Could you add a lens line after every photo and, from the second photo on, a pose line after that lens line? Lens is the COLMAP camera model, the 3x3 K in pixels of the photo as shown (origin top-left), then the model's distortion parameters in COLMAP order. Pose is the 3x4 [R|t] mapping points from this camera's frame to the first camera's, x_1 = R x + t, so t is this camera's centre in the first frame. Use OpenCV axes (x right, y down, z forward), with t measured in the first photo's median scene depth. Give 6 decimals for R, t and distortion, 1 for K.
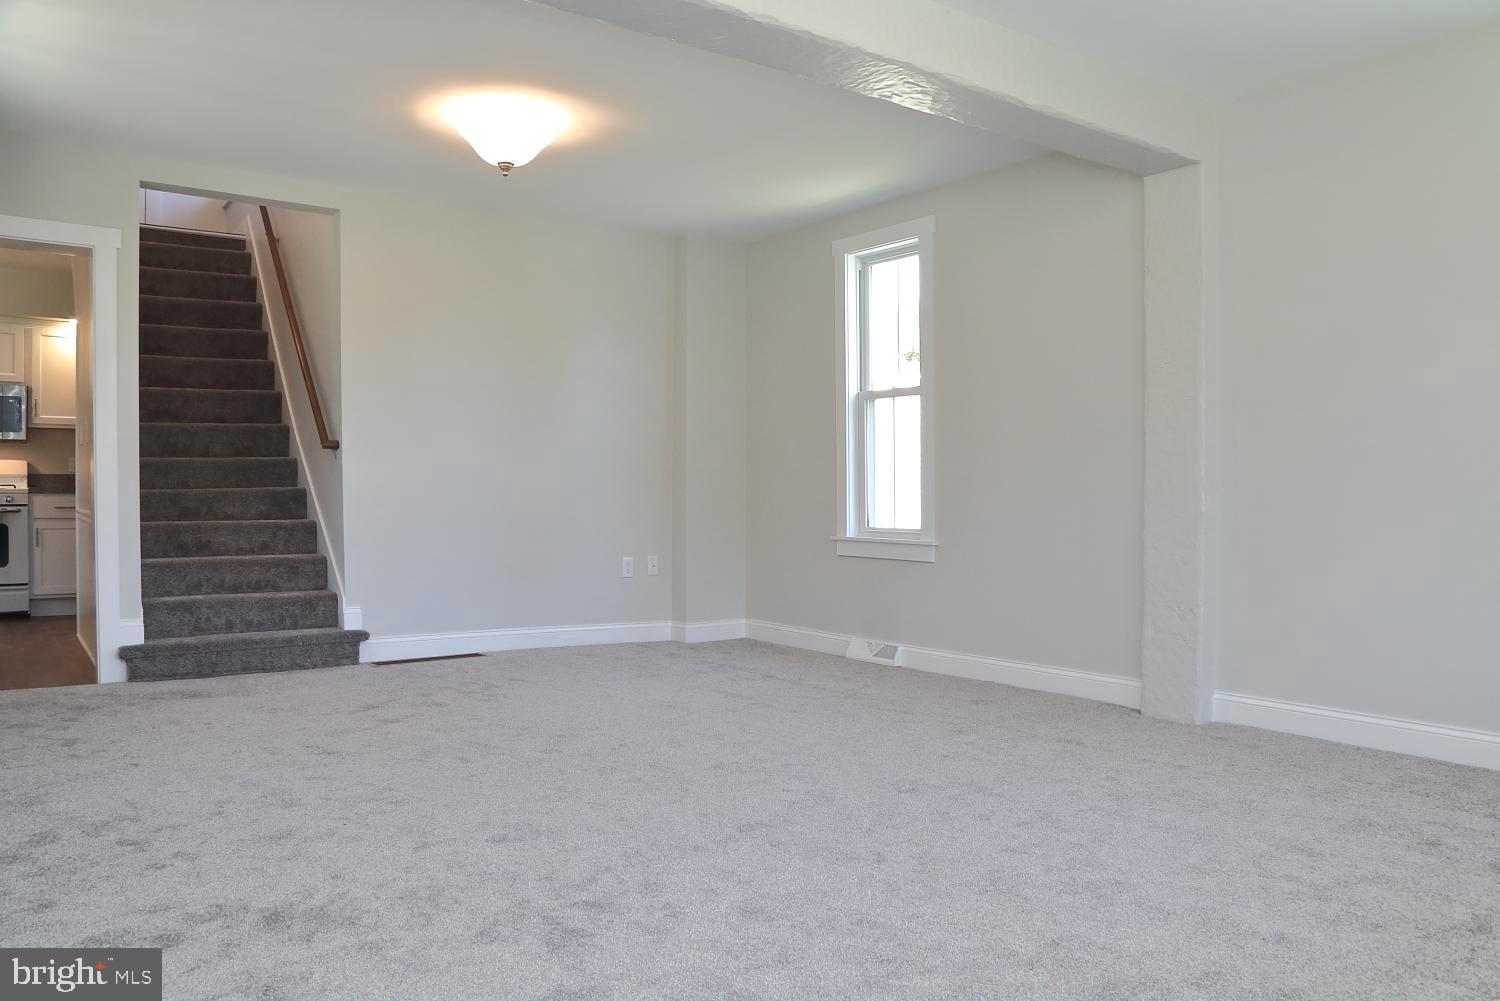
lens RADIAL K [[1101.9, 0, 750.0], [0, 1101.9, 500.5], [0, 0, 1]] dist [-0.085728, 0.002307]
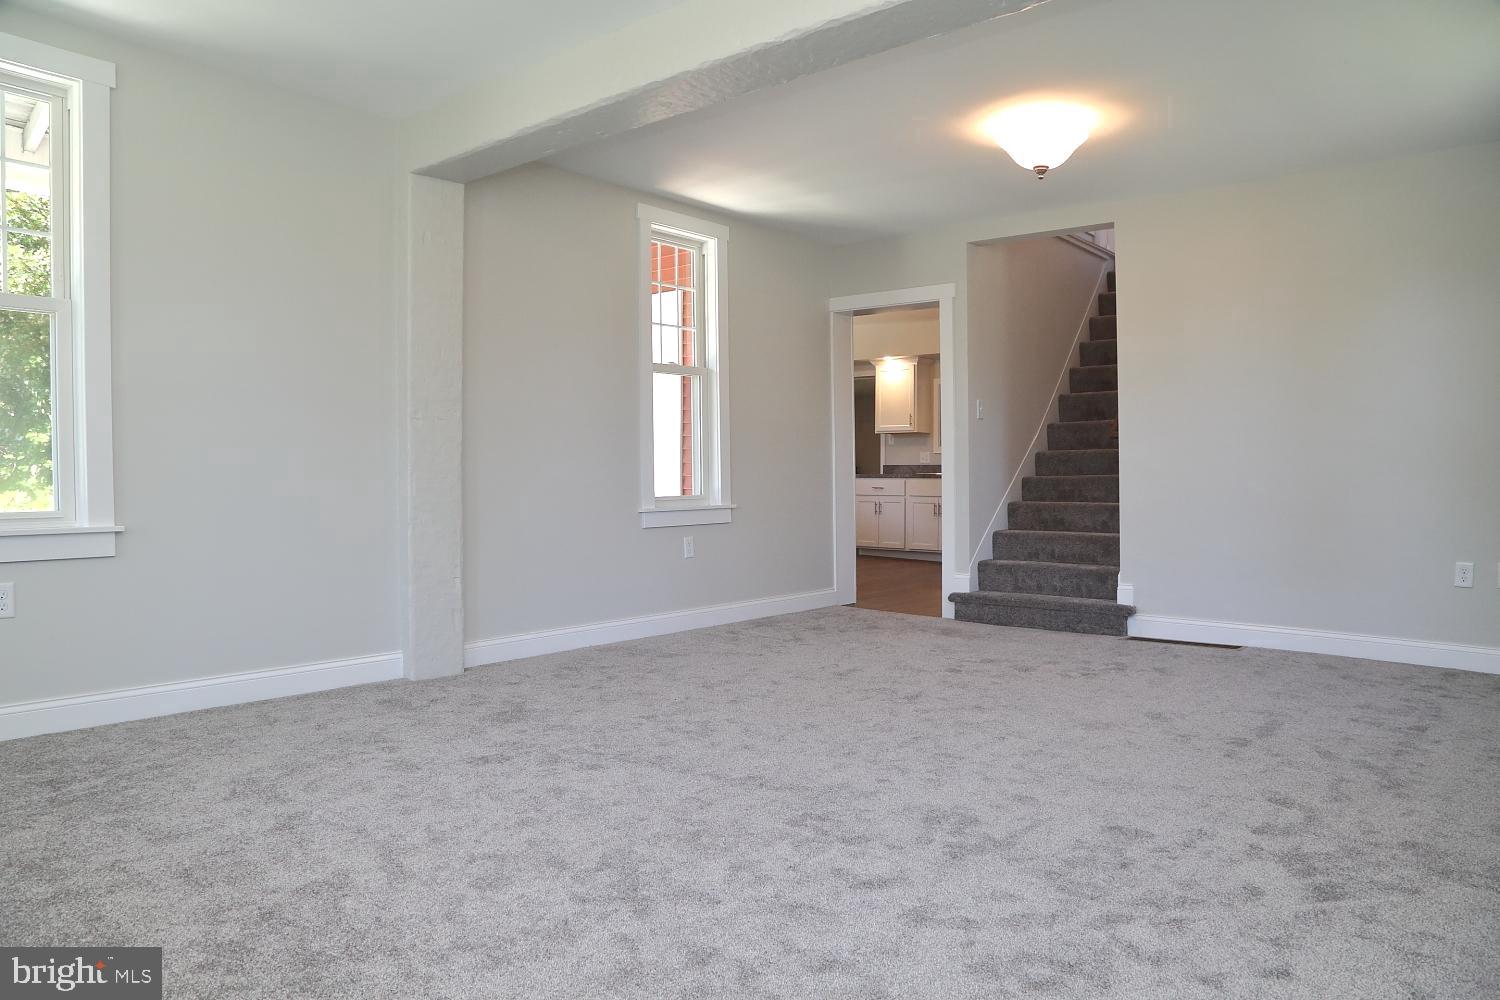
lens RADIAL K [[1024.6, 0, 754.0], [0, 1024.6, 502.2], [0, 0, 1]] dist [-0.095805, 0.003875]
pose [[0.233623, 0.023059, -0.972054, 0.536107], [-0.007290, 0.999732, 0.021964, -0.003577], [0.972300, 0.001955, 0.233728, 0.404324]]
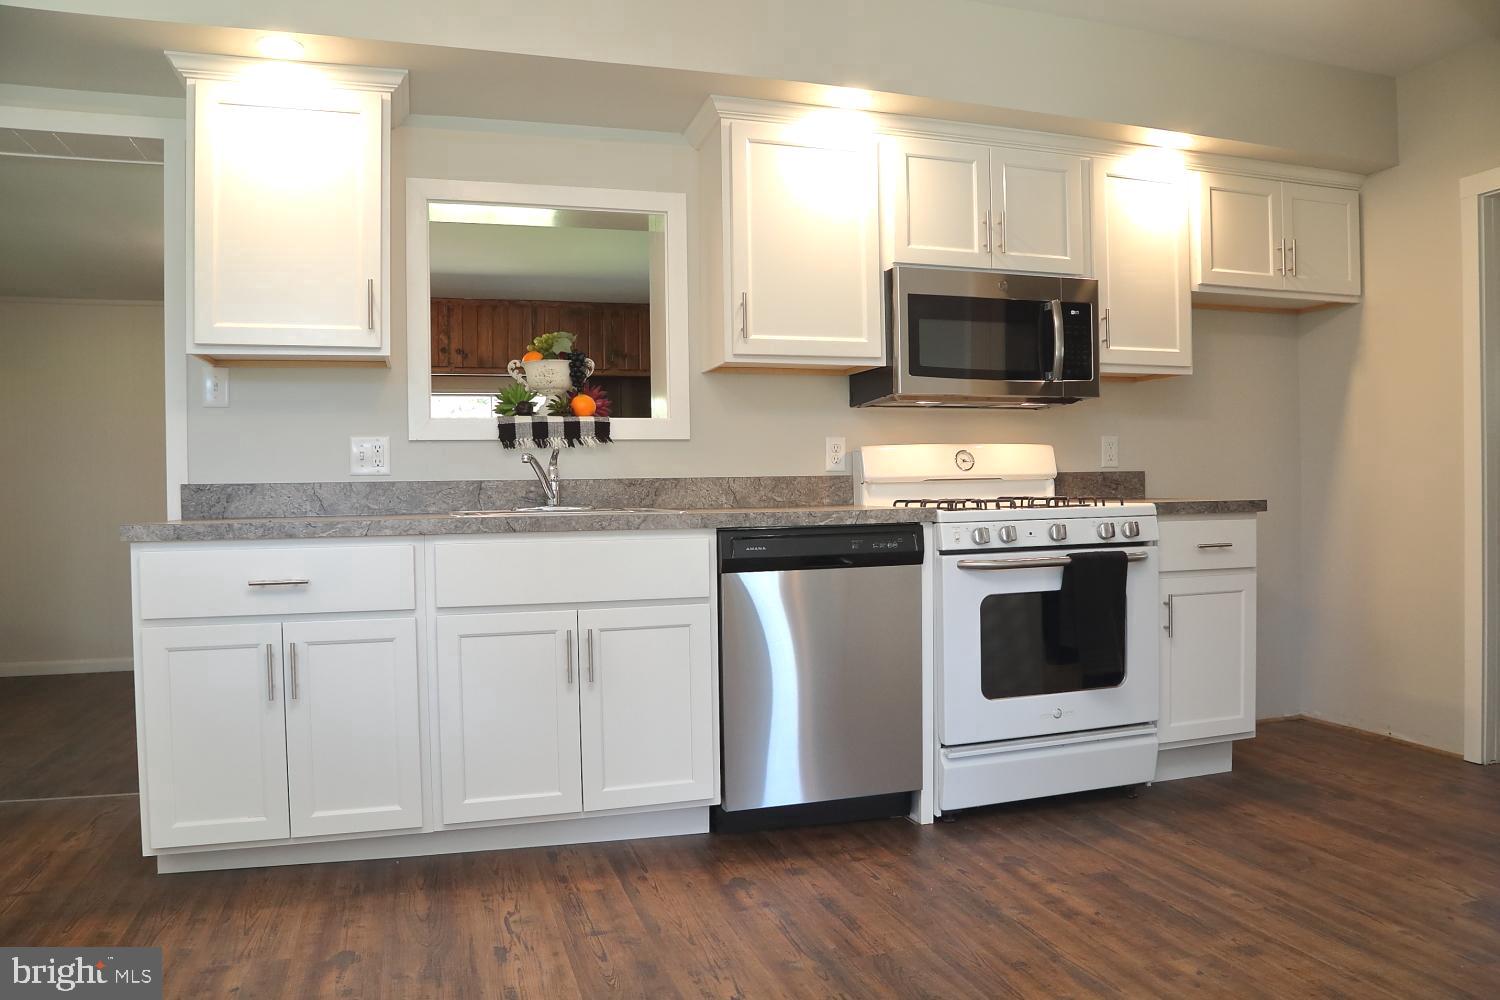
lens RADIAL K [[1024.6, 0, 754.0], [0, 1024.6, 502.2], [0, 0, 1]] dist [-0.095805, 0.003875]
pose [[0.946505, -0.014425, -0.322367, -0.955110], [0.015797, 0.999874, 0.001639, -0.021622], [0.322303, -0.006644, 0.946613, 0.746784]]
